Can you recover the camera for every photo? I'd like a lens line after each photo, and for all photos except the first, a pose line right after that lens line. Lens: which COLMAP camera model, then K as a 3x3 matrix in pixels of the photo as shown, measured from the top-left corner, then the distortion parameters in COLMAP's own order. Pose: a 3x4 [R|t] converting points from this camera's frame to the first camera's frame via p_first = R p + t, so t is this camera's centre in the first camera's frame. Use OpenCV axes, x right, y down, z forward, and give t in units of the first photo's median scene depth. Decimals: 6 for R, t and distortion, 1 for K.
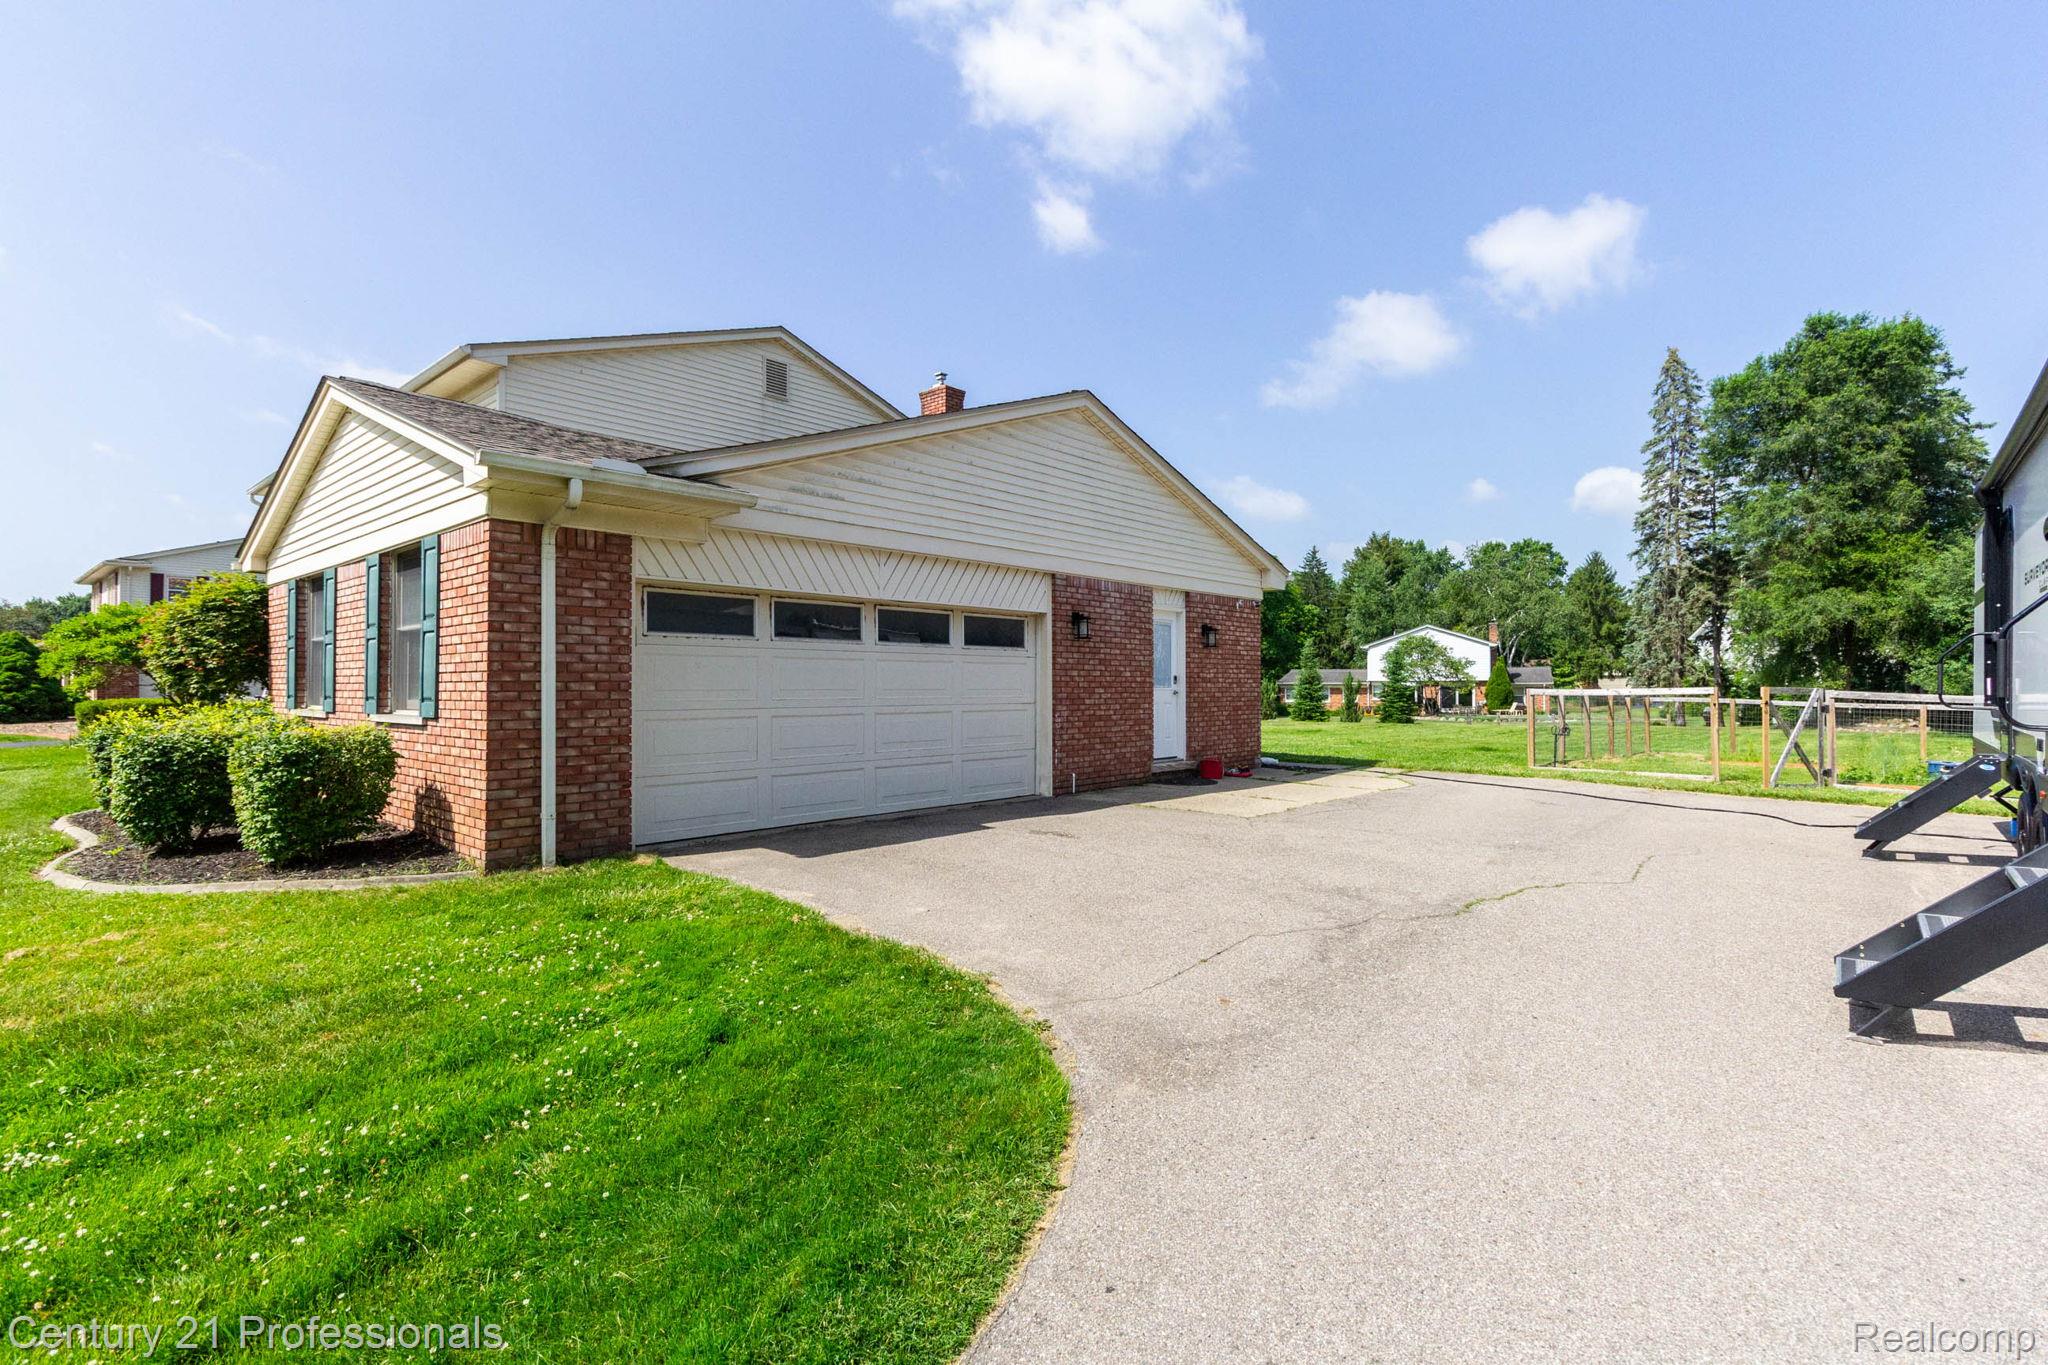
lens RADIAL K [[997.5, 0, 1025.1], [0, 997.5, 697.6], [0, 0, 1]] dist [-0.002950, 0.005160]
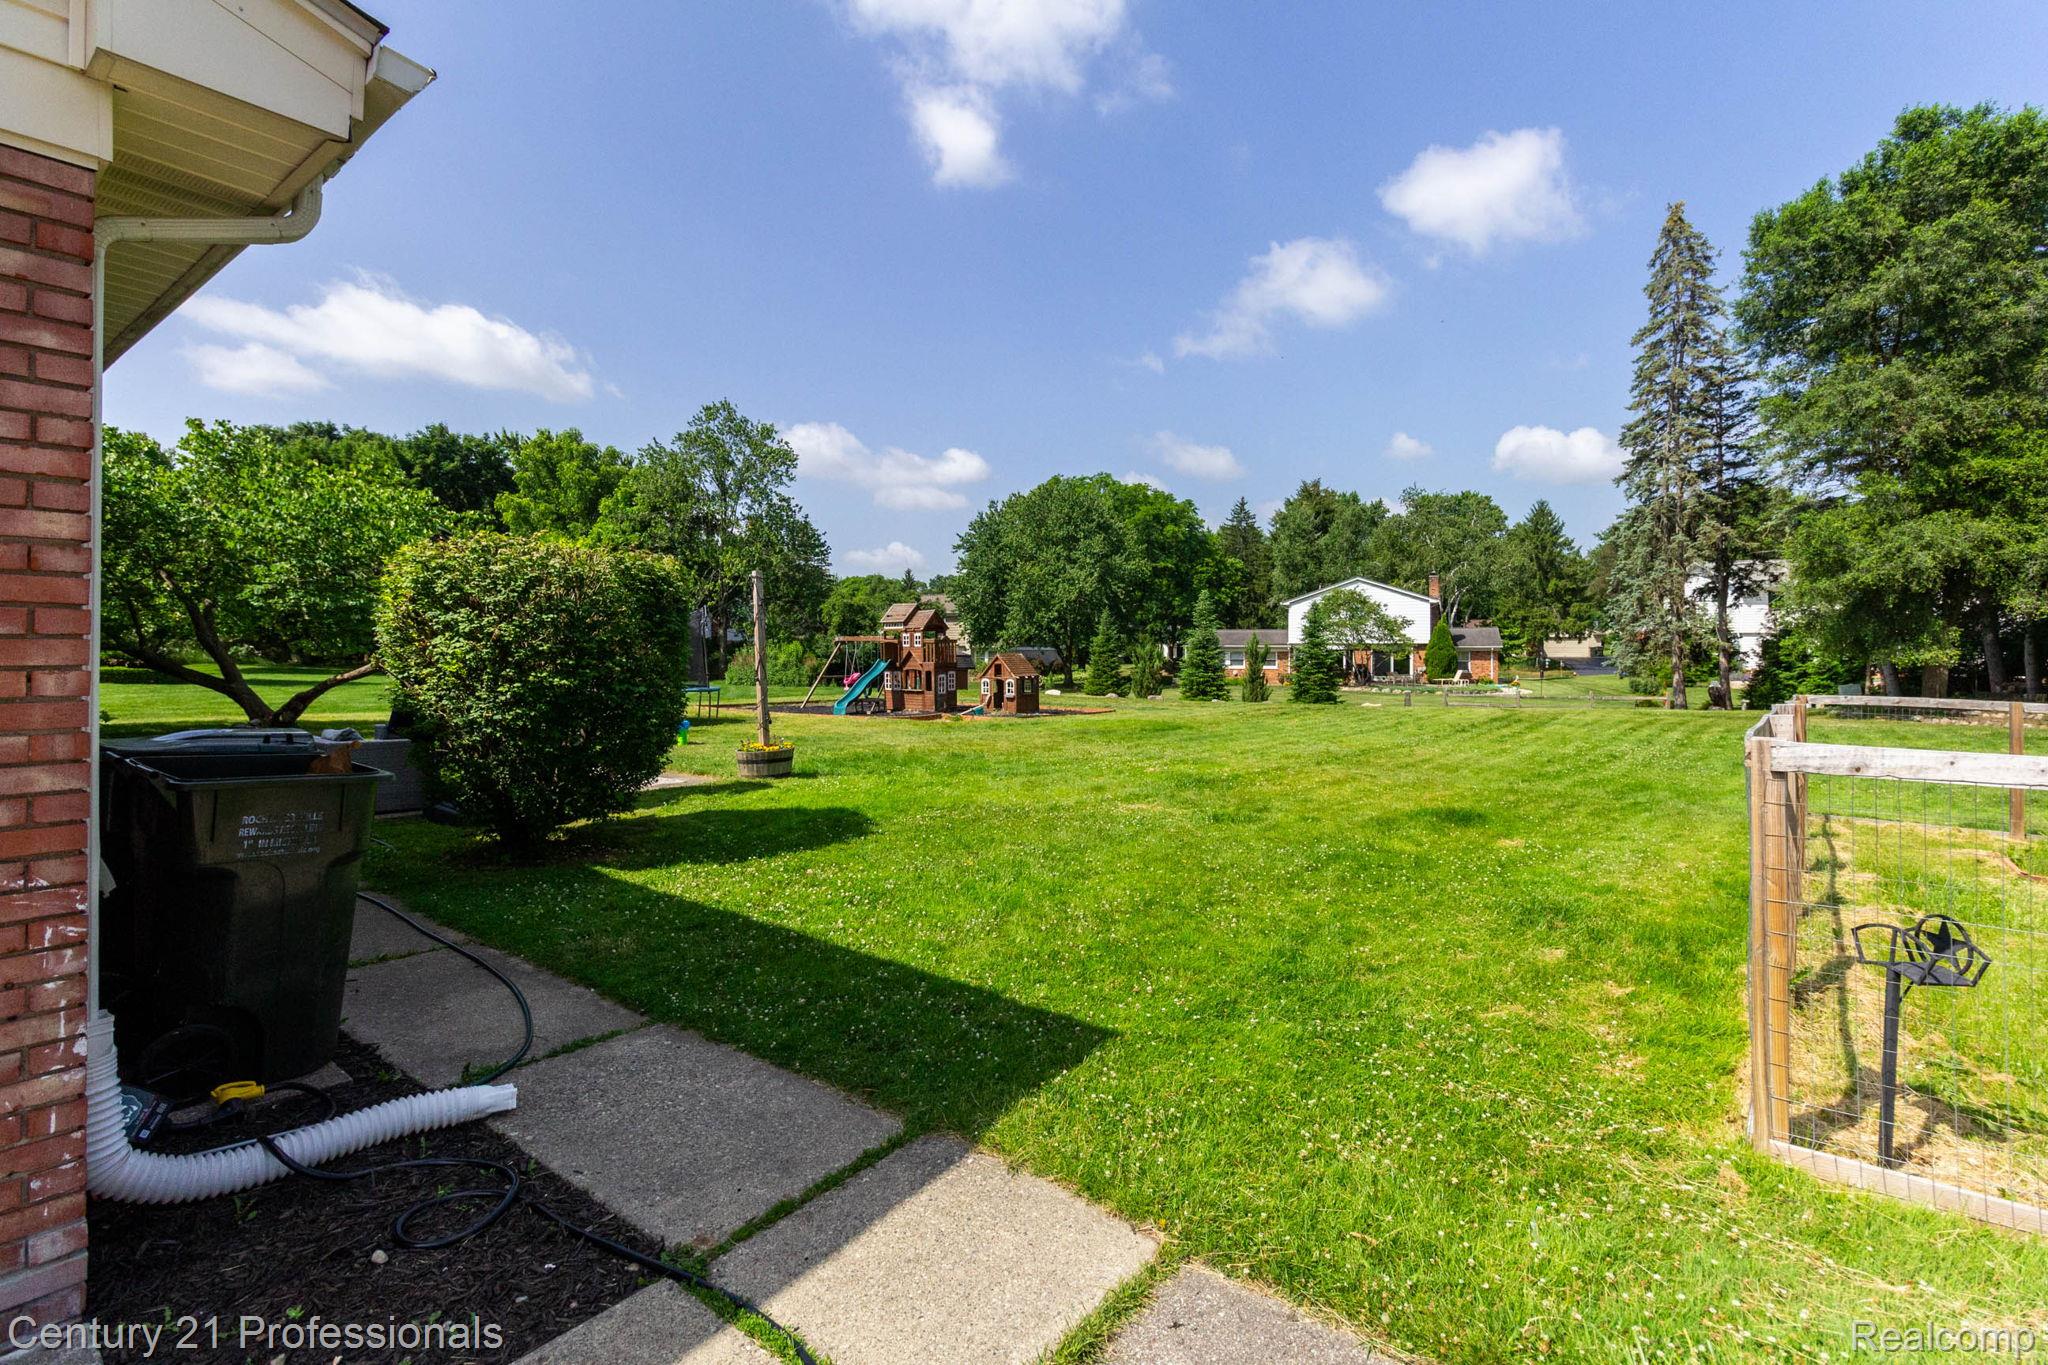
lens RADIAL K [[997.5, 0, 1024.7], [0, 997.5, 662.2], [0, 0, 1]] dist [-0.002950, 0.005160]
pose [[0.998407, 0.001345, 0.056414, 0.086620], [-0.001642, 0.999985, 0.005226, -0.005915], [-0.056406, -0.005311, 0.998394, 0.201635]]
